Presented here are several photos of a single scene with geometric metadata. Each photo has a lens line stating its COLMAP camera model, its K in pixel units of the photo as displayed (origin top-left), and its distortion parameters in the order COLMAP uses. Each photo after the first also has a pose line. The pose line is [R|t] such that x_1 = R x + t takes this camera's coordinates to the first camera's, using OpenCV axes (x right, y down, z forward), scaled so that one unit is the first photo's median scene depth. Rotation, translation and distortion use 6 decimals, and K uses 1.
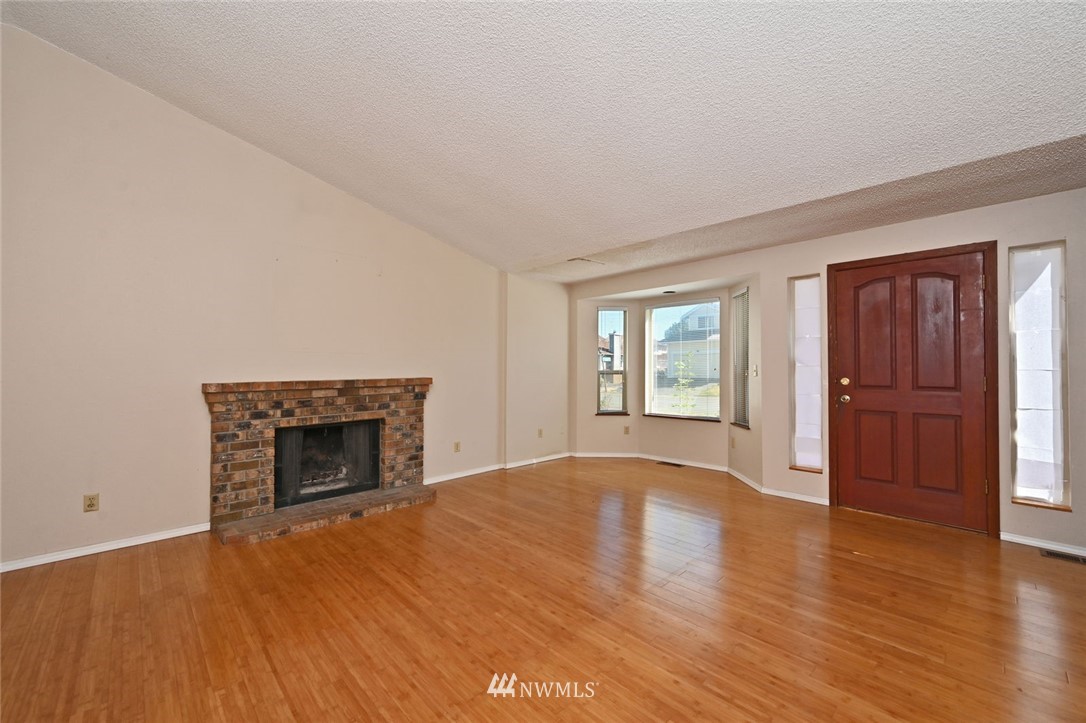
lens RADIAL K [[434.0, 0, 548.1], [0, 434.0, 358.3], [0, 0, 1]] dist [0.000836, 0.000056]
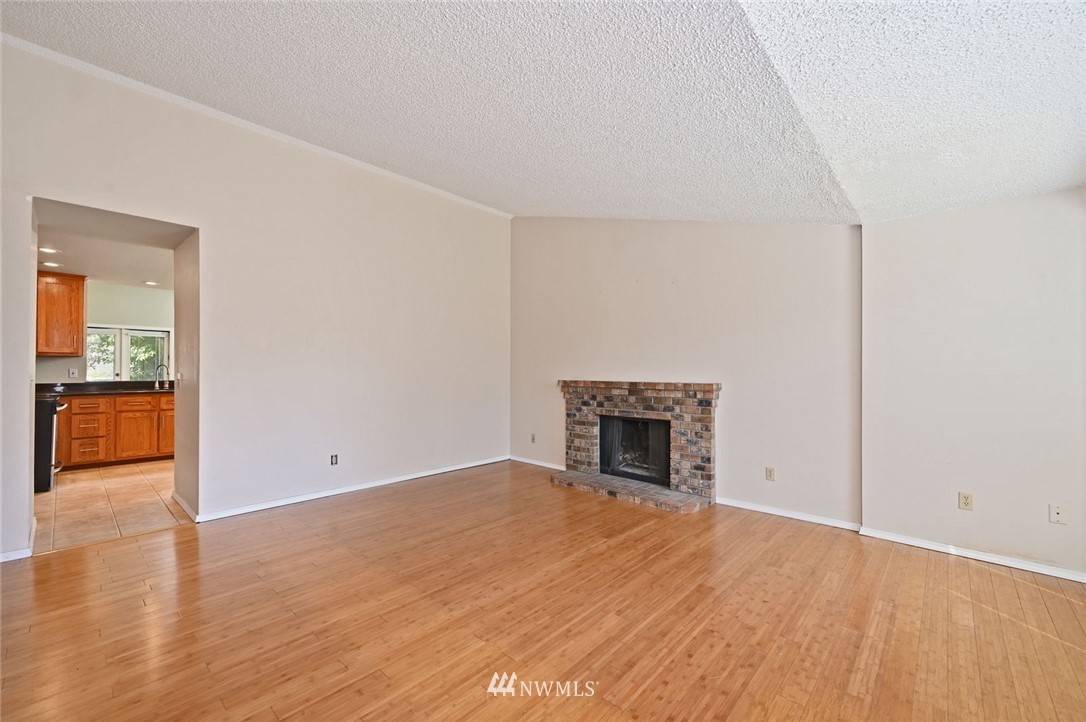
lens RADIAL K [[442.9, 0, 545.5], [0, 442.9, 365.2], [0, 0, 1]] dist [-0.000577, -0.000165]
pose [[0.067337, -0.005920, -0.997713, 0.738129], [0.011129, 0.999925, -0.005182, 0.009139], [0.997668, -0.010754, 0.067398, 0.711801]]
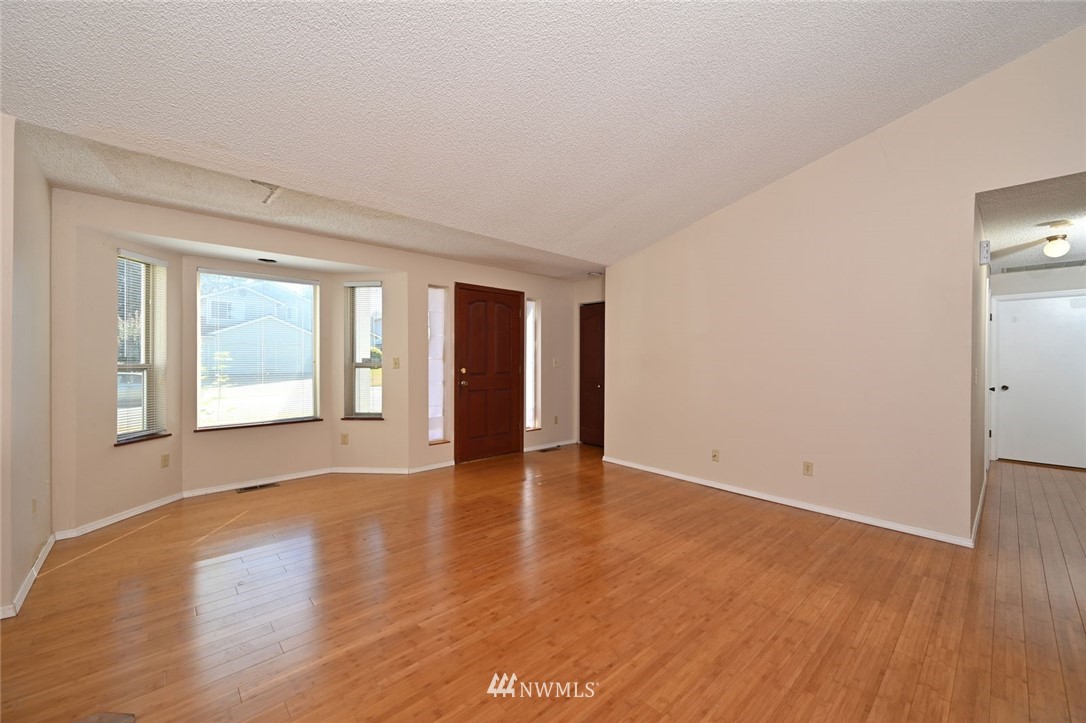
lens RADIAL K [[425.3, 0, 543.0], [0, 425.3, 361.5], [0, 0, 1]] dist [0.001960, 0.000197]
pose [[0.031564, -0.001946, 0.999500, -0.661656], [-0.025717, 0.999665, 0.002759, 0.014346], [-0.999171, -0.025791, 0.031504, 0.724902]]
